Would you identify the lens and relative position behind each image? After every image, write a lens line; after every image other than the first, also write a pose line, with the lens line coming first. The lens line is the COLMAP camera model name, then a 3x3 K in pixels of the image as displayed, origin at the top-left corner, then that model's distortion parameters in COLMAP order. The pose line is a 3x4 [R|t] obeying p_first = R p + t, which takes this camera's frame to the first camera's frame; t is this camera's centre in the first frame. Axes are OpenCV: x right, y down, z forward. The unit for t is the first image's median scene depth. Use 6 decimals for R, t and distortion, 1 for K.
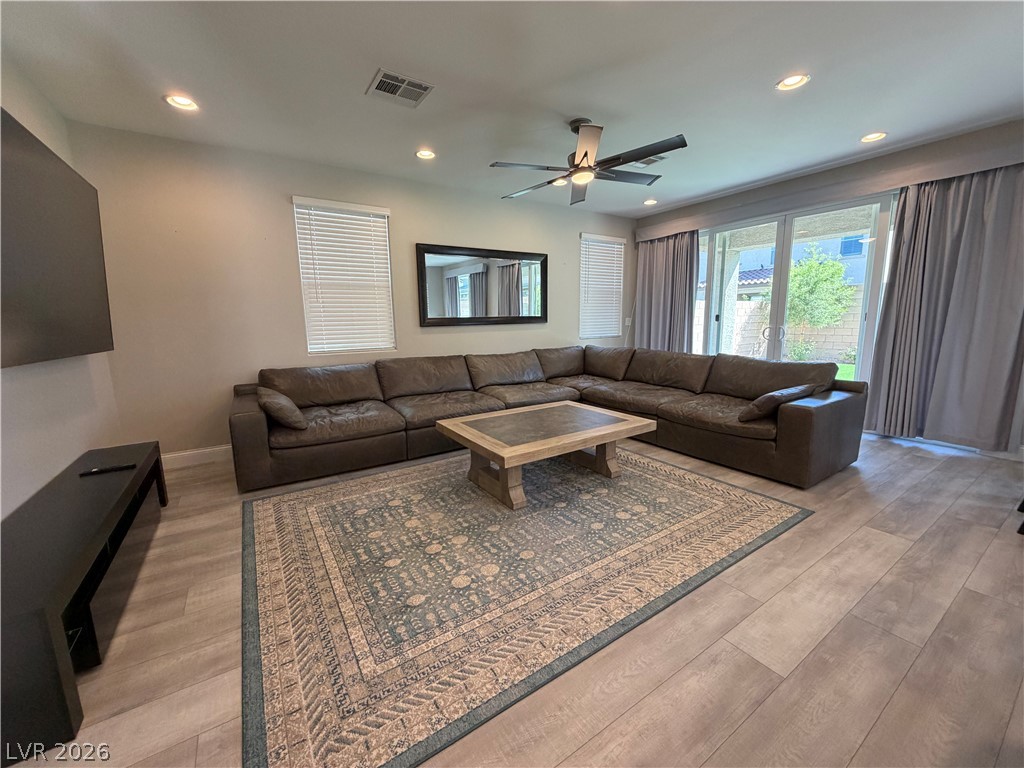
lens RADIAL K [[408.2, 0, 509.6], [0, 408.2, 384.0], [0, 0, 1]] dist [-0.000488, 0.000463]
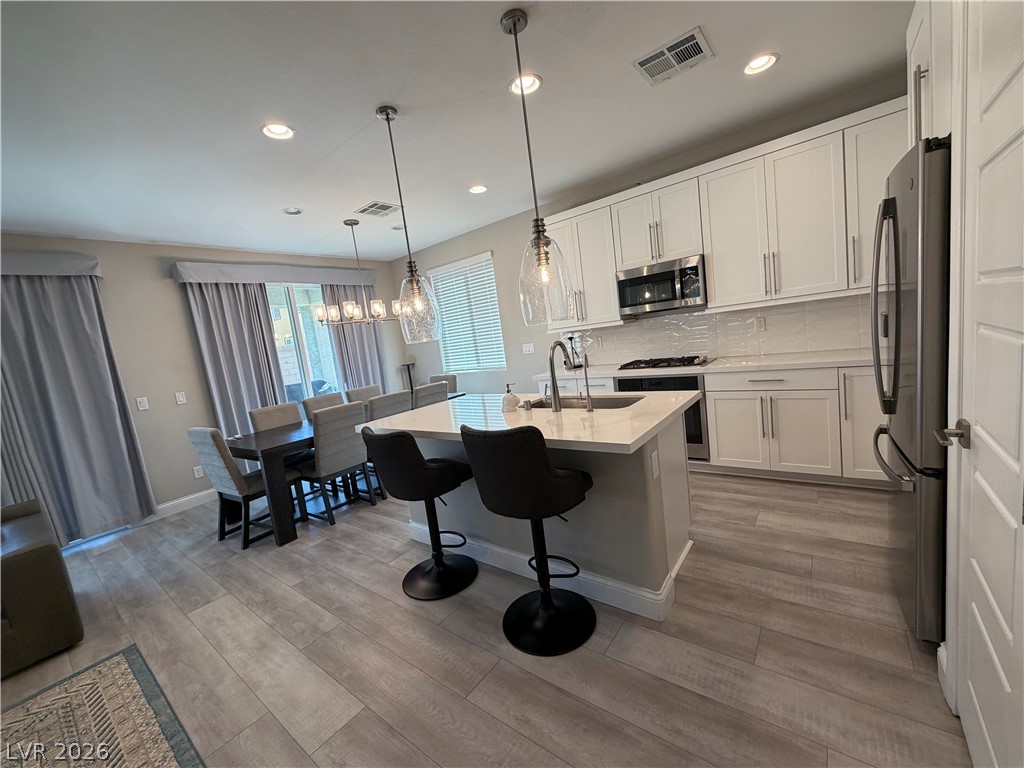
lens RADIAL K [[408.2, 0, 509.6], [0, 408.2, 384.0], [0, 0, 1]] dist [-0.000488, 0.000463]
pose [[-0.317086, -0.054104, 0.946852, -0.273499], [0.285901, 0.946474, 0.149826, -0.101698], [-0.904277, 0.318214, -0.284645, 0.396352]]
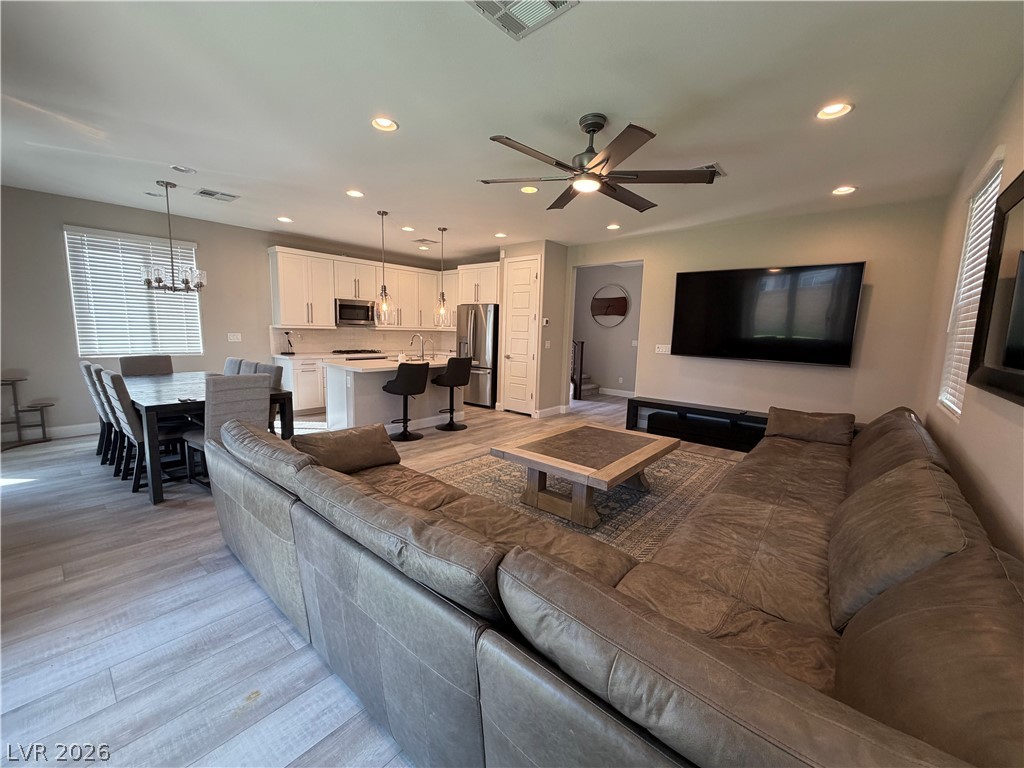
lens RADIAL K [[408.2, 0, 509.6], [0, 408.2, 384.0], [0, 0, 1]] dist [-0.000488, 0.000463]
pose [[-0.960705, 0.028991, -0.276052, 0.750326], [-0.054261, 0.955727, 0.289208, -0.459554], [0.272215, 0.292823, -0.916599, 2.414767]]
